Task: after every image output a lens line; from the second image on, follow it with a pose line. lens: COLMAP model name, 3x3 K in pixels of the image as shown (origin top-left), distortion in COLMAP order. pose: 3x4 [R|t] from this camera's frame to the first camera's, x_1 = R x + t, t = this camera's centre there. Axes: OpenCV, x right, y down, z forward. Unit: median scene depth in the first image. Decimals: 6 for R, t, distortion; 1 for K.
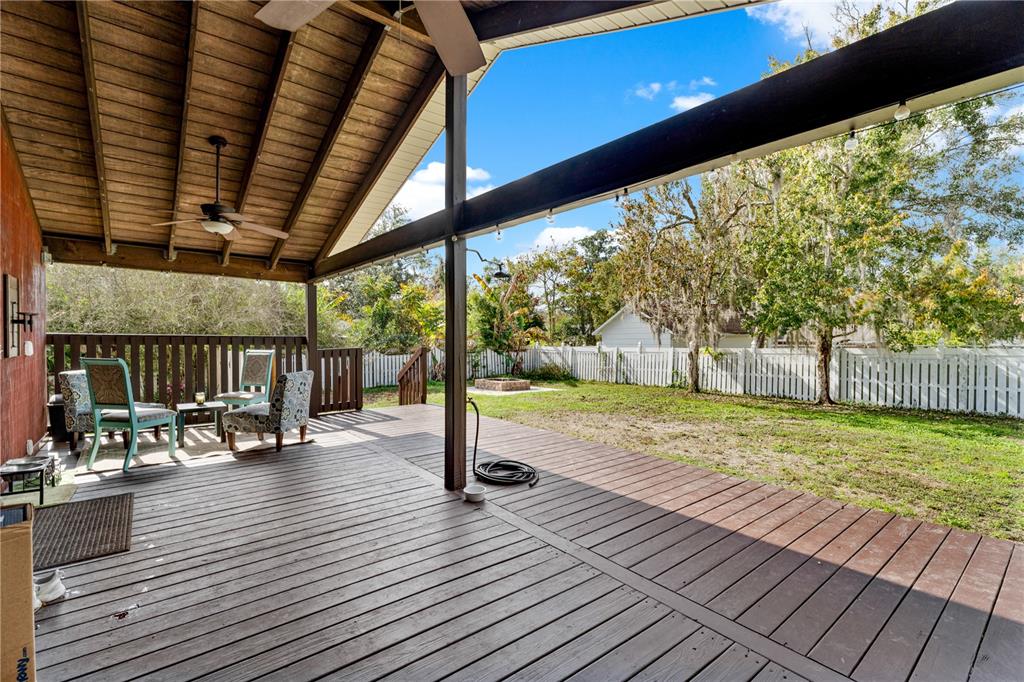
lens RADIAL K [[462.6, 0, 511.2], [0, 462.6, 334.8], [0, 0, 1]] dist [0.001357, -0.000387]
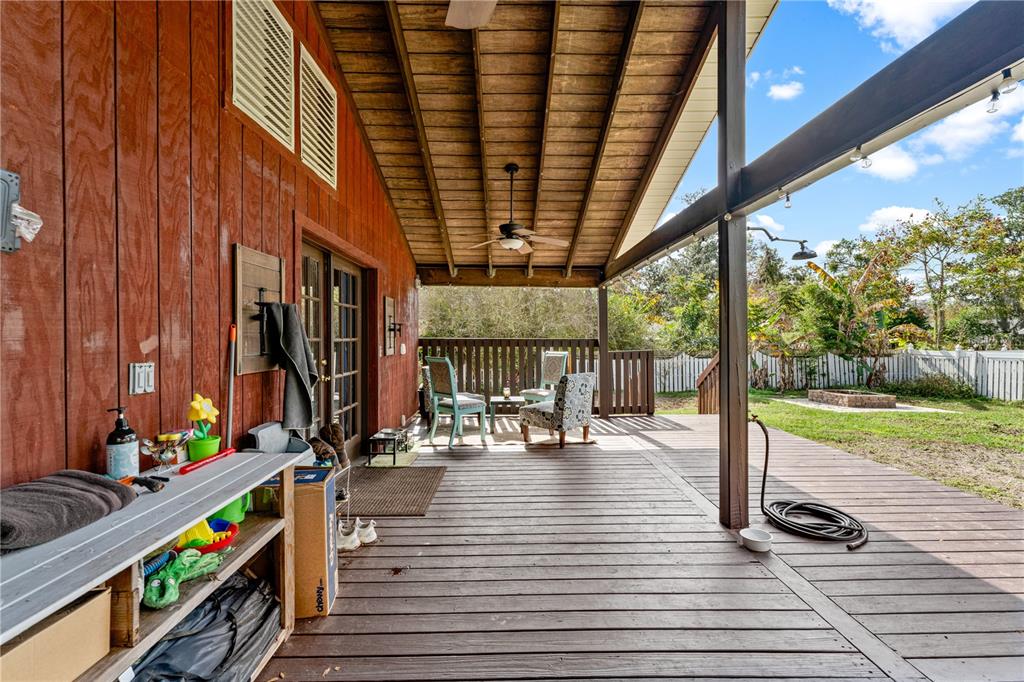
lens RADIAL K [[462.6, 0, 511.2], [0, 462.6, 334.8], [0, 0, 1]] dist [0.001357, -0.000387]
pose [[0.785706, -0.012058, -0.618482, 0.062072], [0.009319, 0.999927, -0.007655, 0.000493], [0.618530, 0.000251, 0.785762, 0.100696]]
